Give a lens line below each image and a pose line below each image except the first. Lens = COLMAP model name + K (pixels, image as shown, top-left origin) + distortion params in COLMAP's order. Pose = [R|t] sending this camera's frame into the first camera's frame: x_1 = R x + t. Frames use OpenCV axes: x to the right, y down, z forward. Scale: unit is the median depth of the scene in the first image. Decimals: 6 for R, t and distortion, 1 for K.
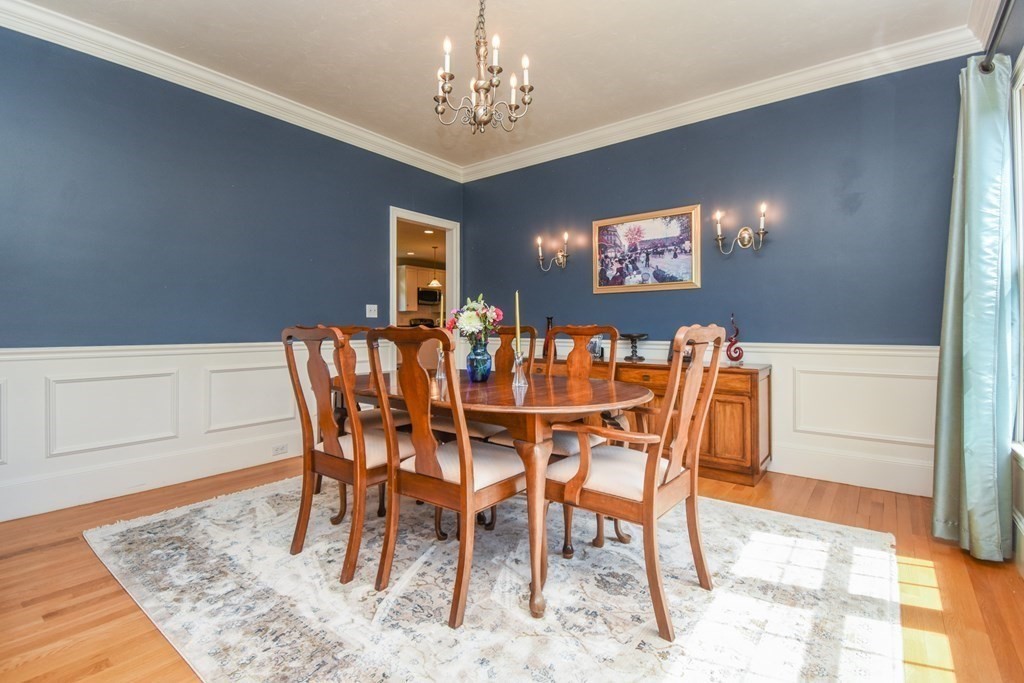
lens RADIAL K [[464.5, 0, 508.0], [0, 464.5, 326.2], [0, 0, 1]] dist [0.000966, -0.000170]
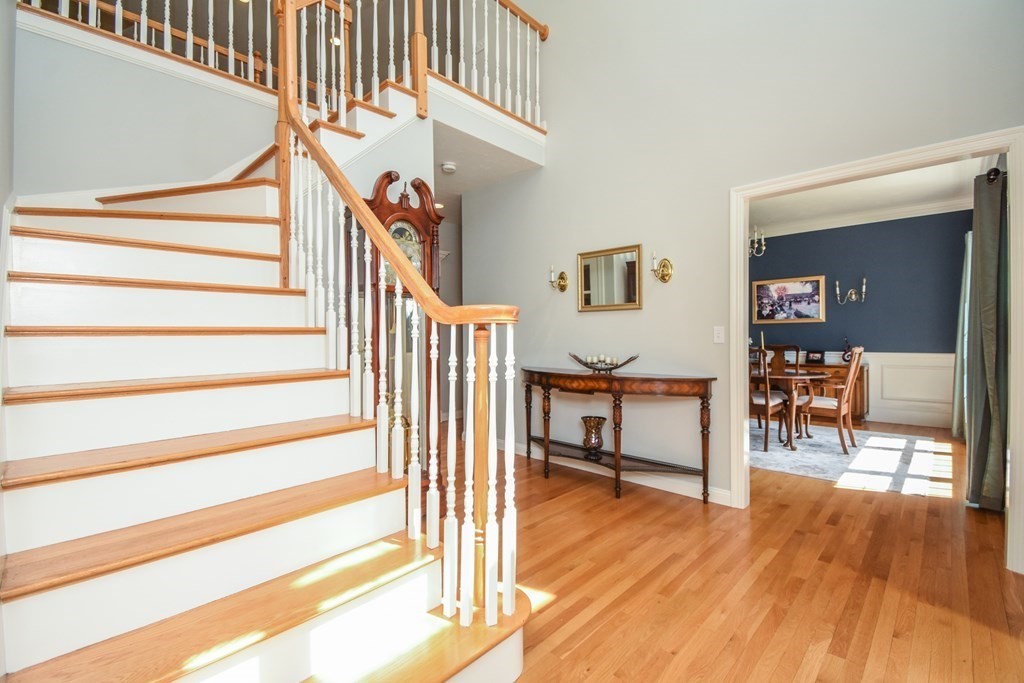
lens RADIAL K [[457.5, 0, 512.0], [0, 457.5, 341.5], [0, 0, 1]] dist [-0.000055, -0.000243]
pose [[0.996041, -0.011351, -0.088162, -0.688896], [0.012650, 0.999819, 0.014193, -0.049973], [0.087985, -0.015253, 0.996005, -0.944058]]
